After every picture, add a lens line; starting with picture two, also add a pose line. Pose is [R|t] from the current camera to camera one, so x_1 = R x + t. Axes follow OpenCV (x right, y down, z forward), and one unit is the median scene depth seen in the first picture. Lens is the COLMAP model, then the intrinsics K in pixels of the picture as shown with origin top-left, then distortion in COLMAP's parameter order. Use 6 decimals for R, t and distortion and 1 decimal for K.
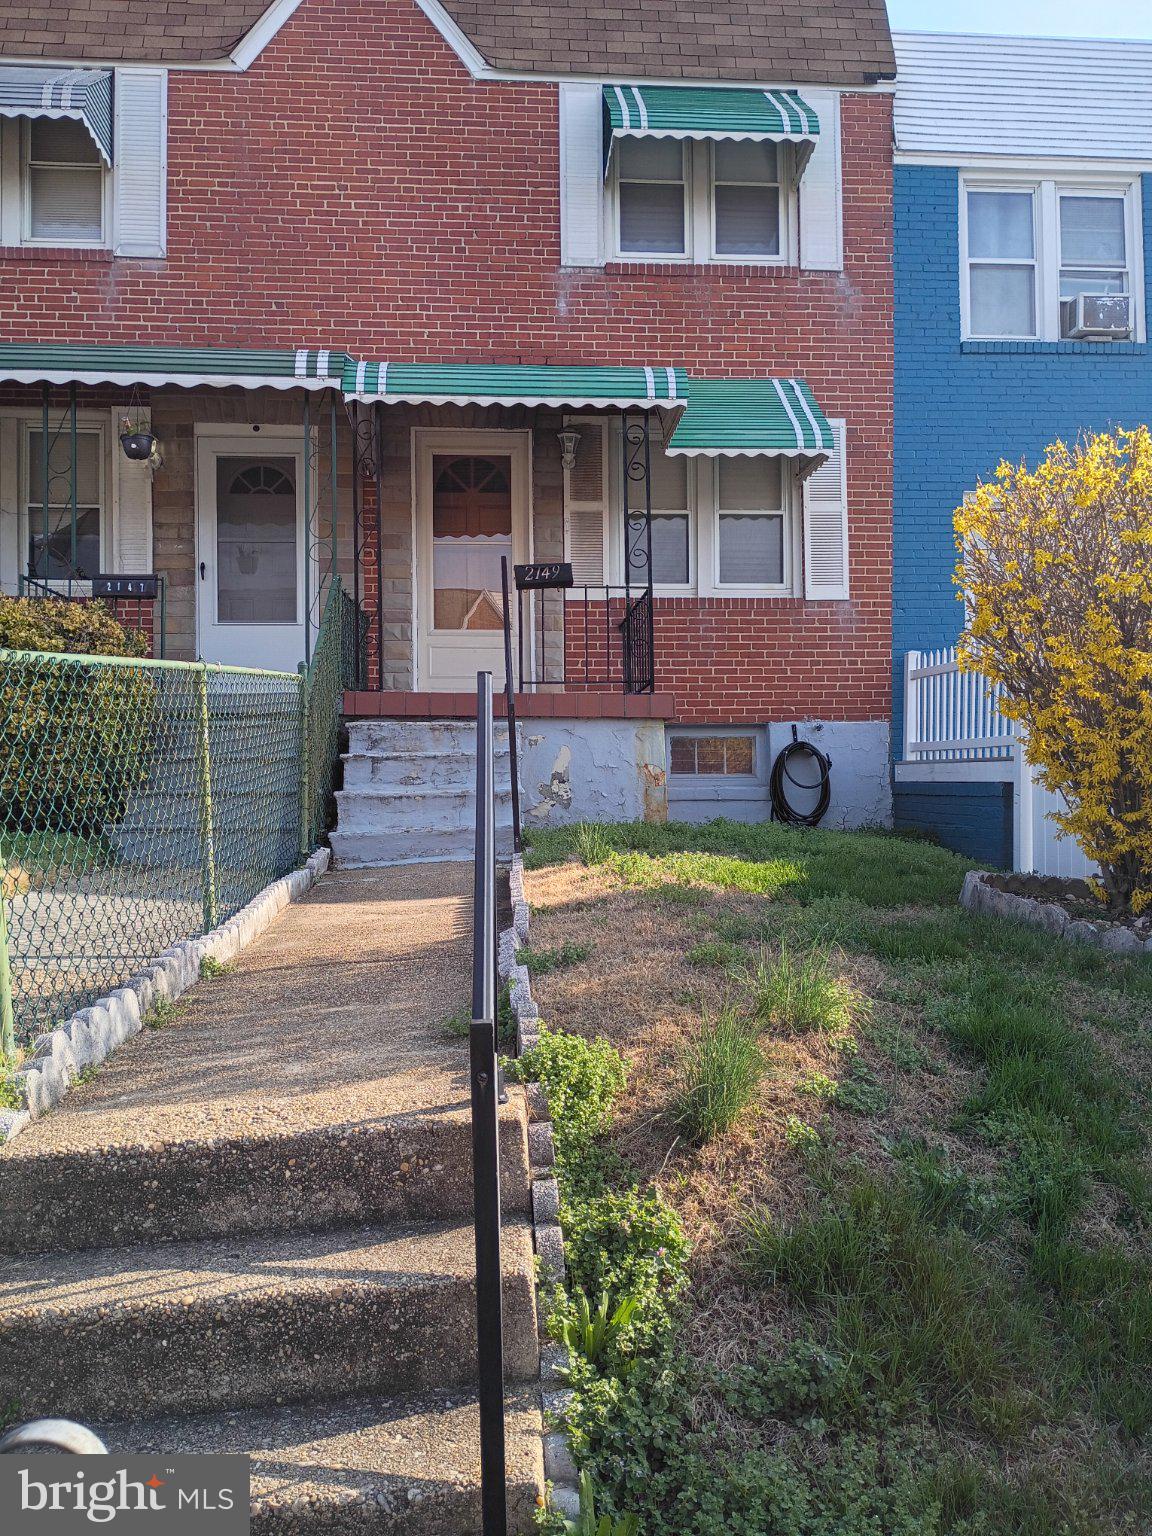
lens RADIAL K [[1272.5, 0, 589.8], [0, 1272.5, 771.8], [0, 0, 1]] dist [0.063338, -0.066058]
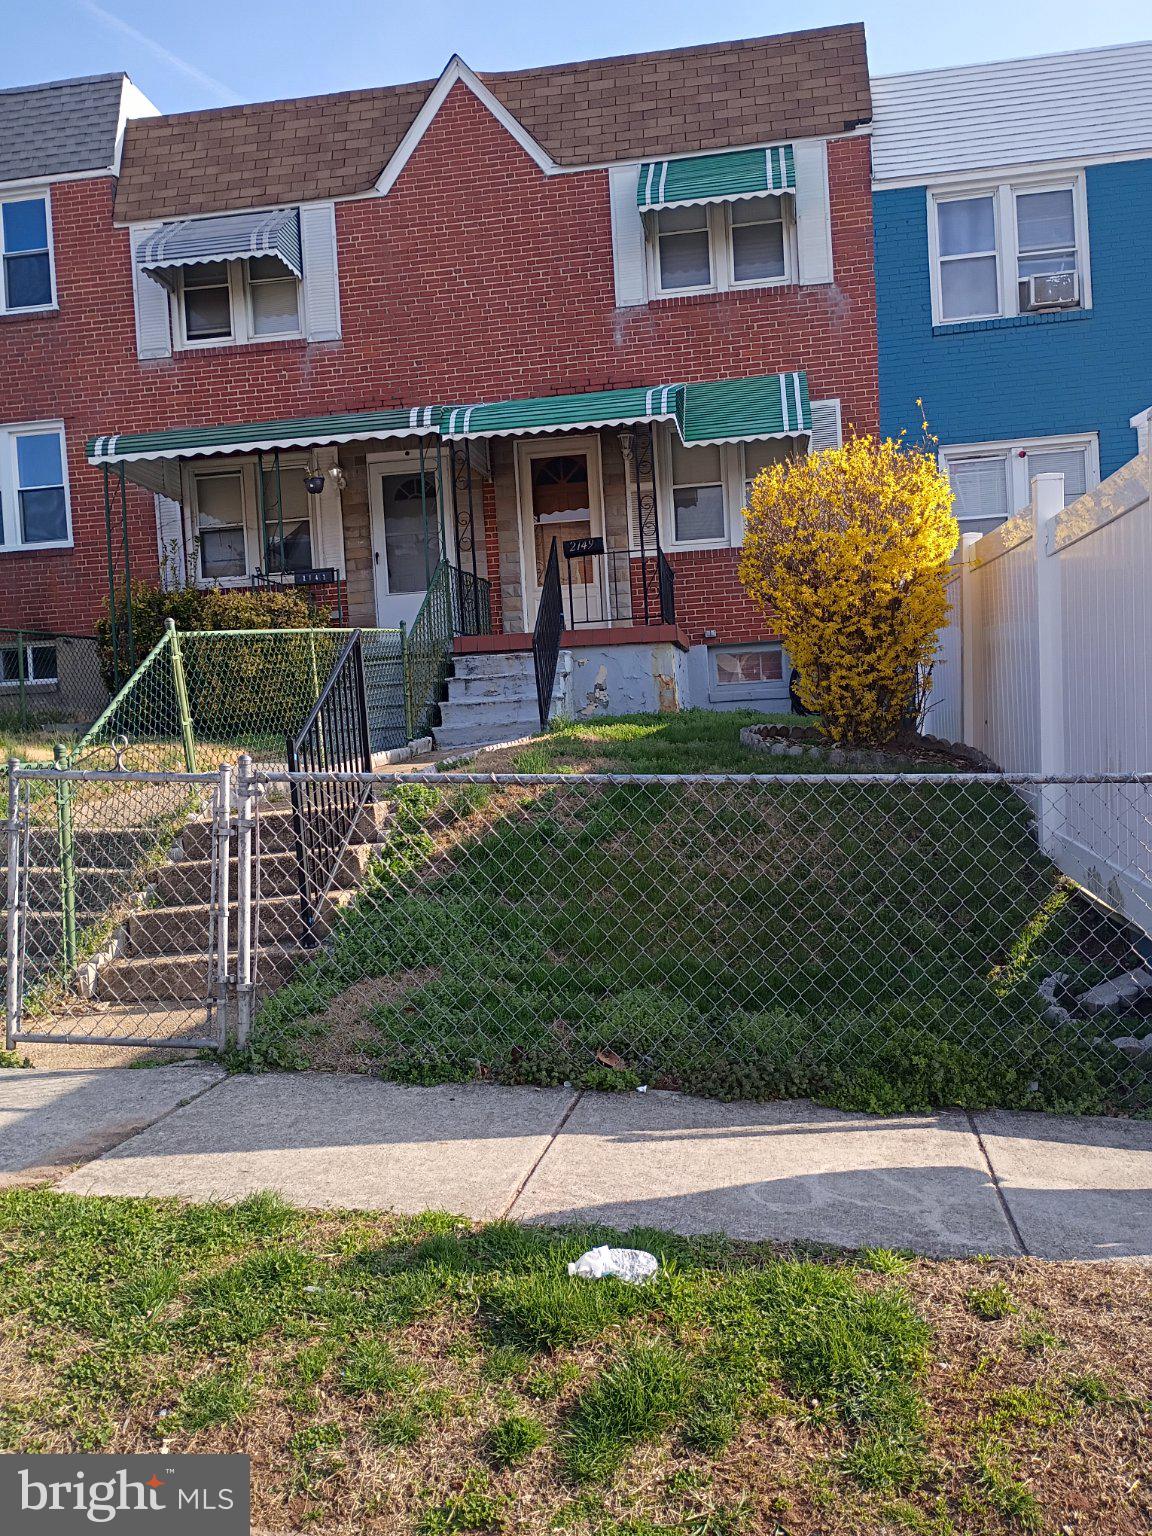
lens RADIAL K [[1270.3, 0, 595.3], [0, 1270.3, 775.0], [0, 0, 1]] dist [0.044633, -0.009695]
pose [[0.974473, -0.041028, -0.220723, 0.233003], [0.052966, 0.997421, 0.048436, 0.028071], [0.218166, -0.058890, 0.974133, -0.338916]]
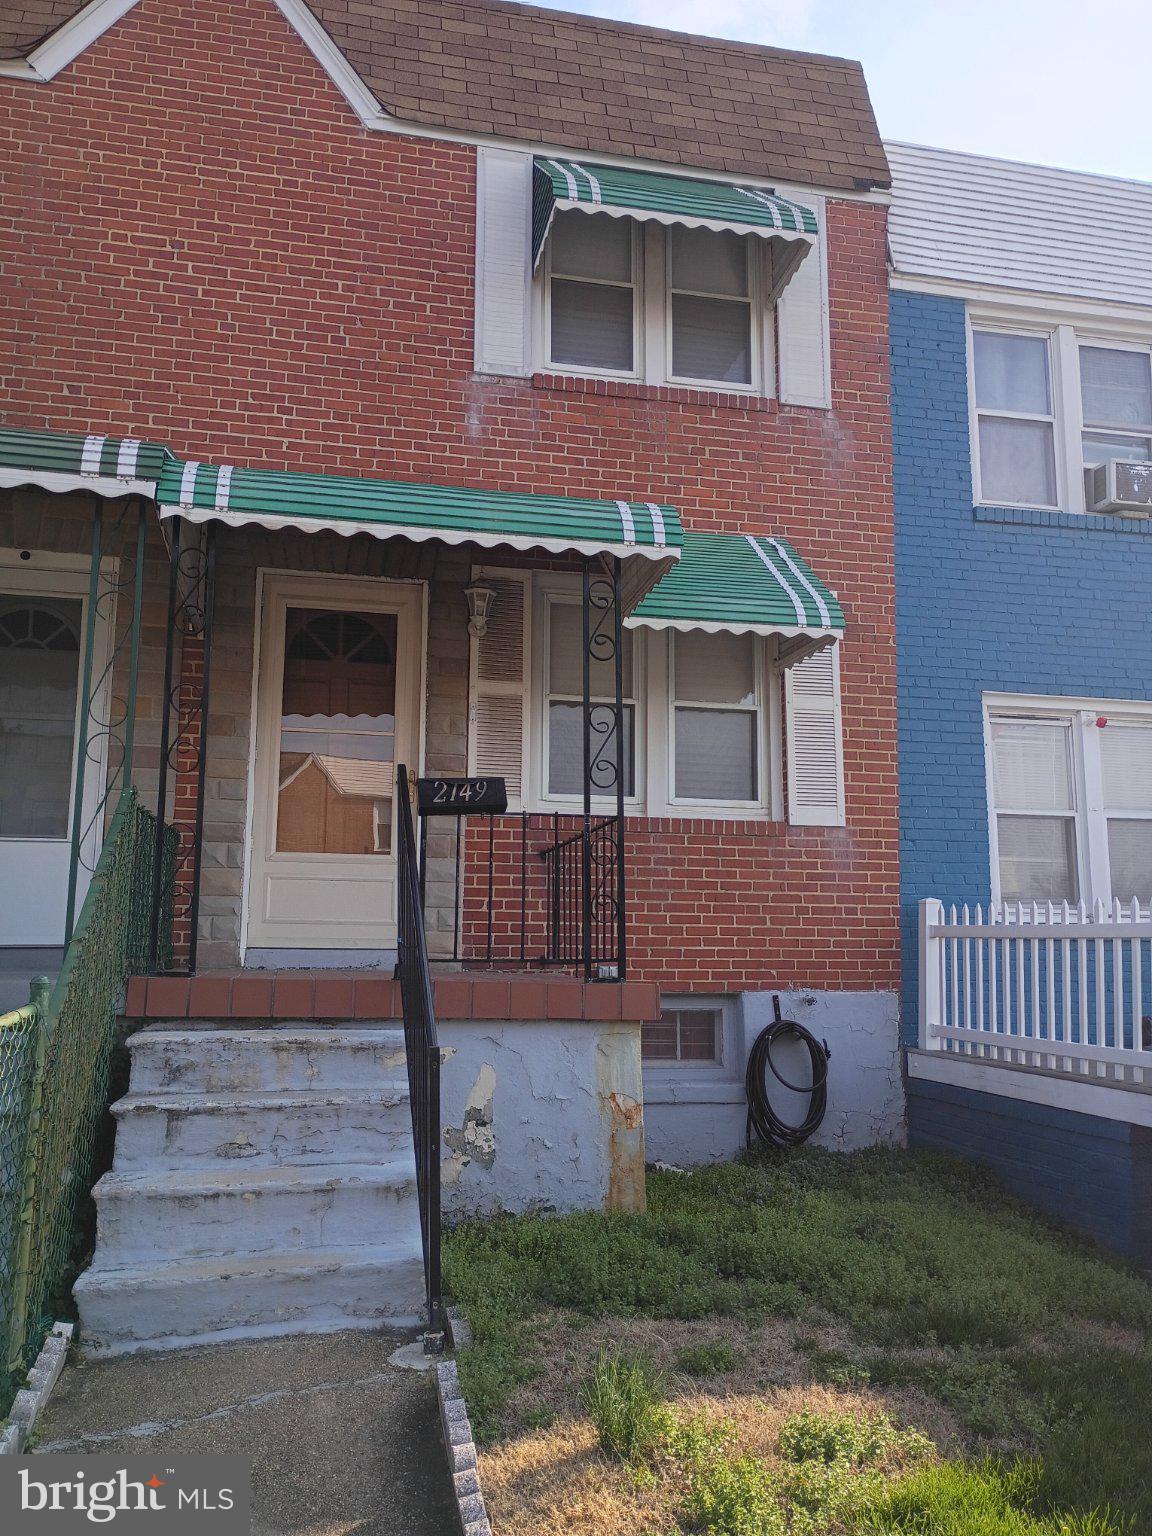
lens RADIAL K [[1272.5, 0, 589.8], [0, 1272.5, 771.8], [0, 0, 1]] dist [0.063338, -0.066058]
pose [[0.989499, 0.036976, 0.139727, -0.051588], [-0.018946, 0.991564, -0.128229, -0.068675], [-0.143290, 0.124235, 0.981852, 0.287018]]
